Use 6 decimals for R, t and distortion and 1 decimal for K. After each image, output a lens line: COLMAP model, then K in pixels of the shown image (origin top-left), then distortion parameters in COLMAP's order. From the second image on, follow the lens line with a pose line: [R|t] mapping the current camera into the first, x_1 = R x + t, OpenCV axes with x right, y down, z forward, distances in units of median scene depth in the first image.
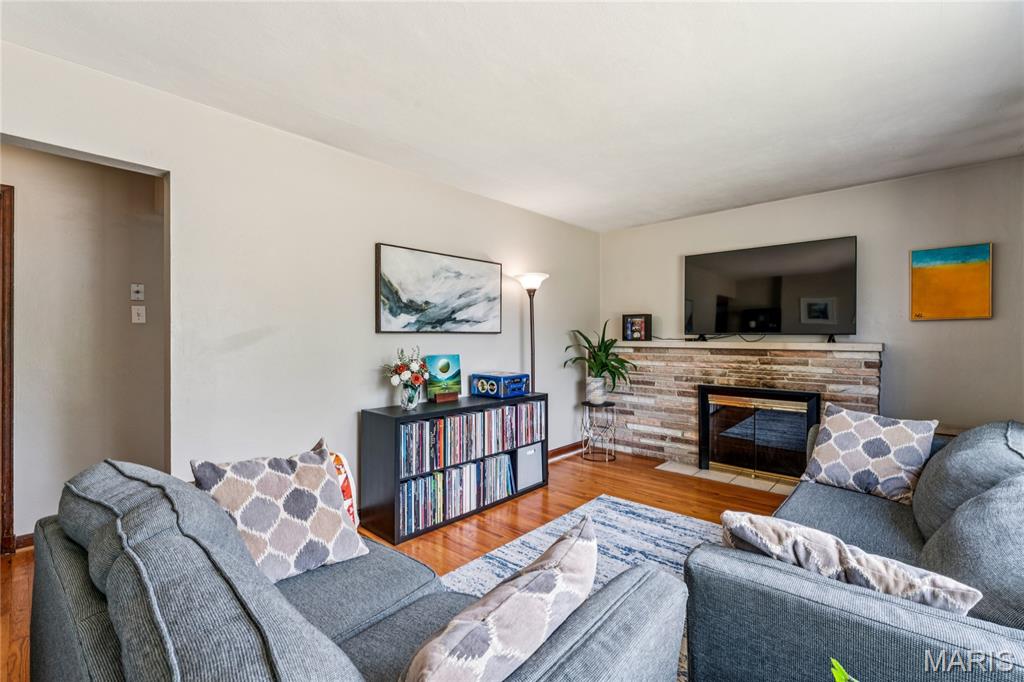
lens RADIAL K [[448.9, 0, 512.8], [0, 448.9, 336.0], [0, 0, 1]] dist [-0.000016, 0.000002]
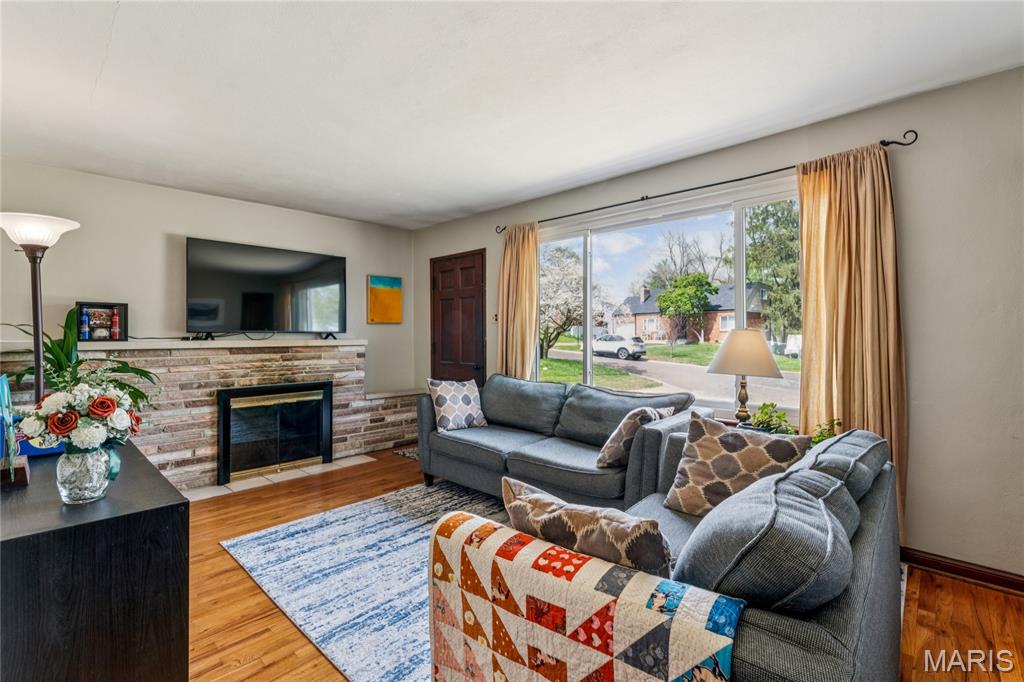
lens RADIAL K [[460.5, 0, 512.4], [0, 460.5, 335.4], [0, 0, 1]] dist [0.000075, 0.000075]
pose [[0.021750, -0.000865, 0.999763, -0.509407], [0.003080, 0.999995, 0.000798, 0.004045], [-0.999759, 0.003062, 0.021753, 0.443328]]
